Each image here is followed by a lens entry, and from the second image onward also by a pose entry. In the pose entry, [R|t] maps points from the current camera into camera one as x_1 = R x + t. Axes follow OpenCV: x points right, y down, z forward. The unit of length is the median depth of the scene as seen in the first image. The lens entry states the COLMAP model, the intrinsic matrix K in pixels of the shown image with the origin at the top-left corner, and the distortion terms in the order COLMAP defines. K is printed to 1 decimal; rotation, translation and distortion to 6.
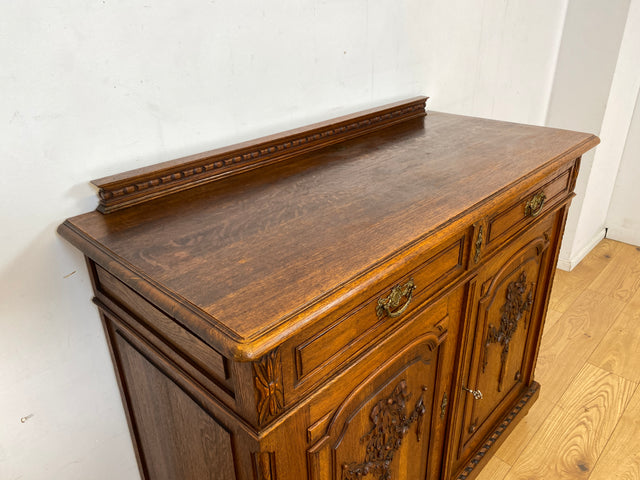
lens RADIAL K [[489.8, 0, 322.4], [0, 489.8, 245.3], [0, 0, 1]] dist [0.047989, -0.063962]
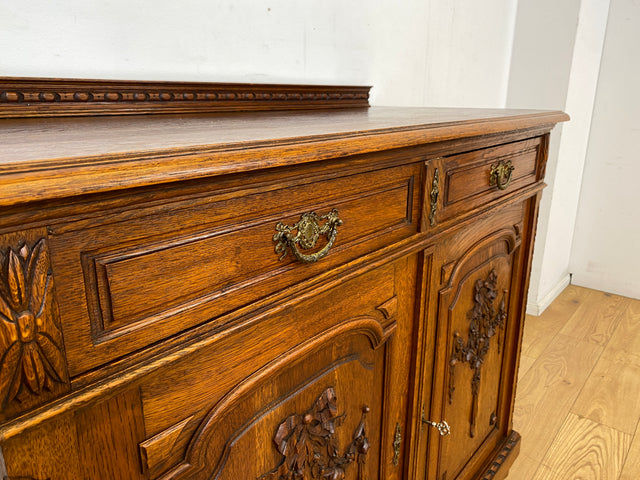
lens RADIAL K [[489.8, 0, 316.9], [0, 489.8, 235.2], [0, 0, 1]] dist [0.047989, -0.063962]
pose [[0.997666, 0.008419, 0.067766, 0.082766], [0.004091, 0.983222, -0.182366, 0.160702], [-0.068165, 0.182217, 0.980893, 0.266575]]
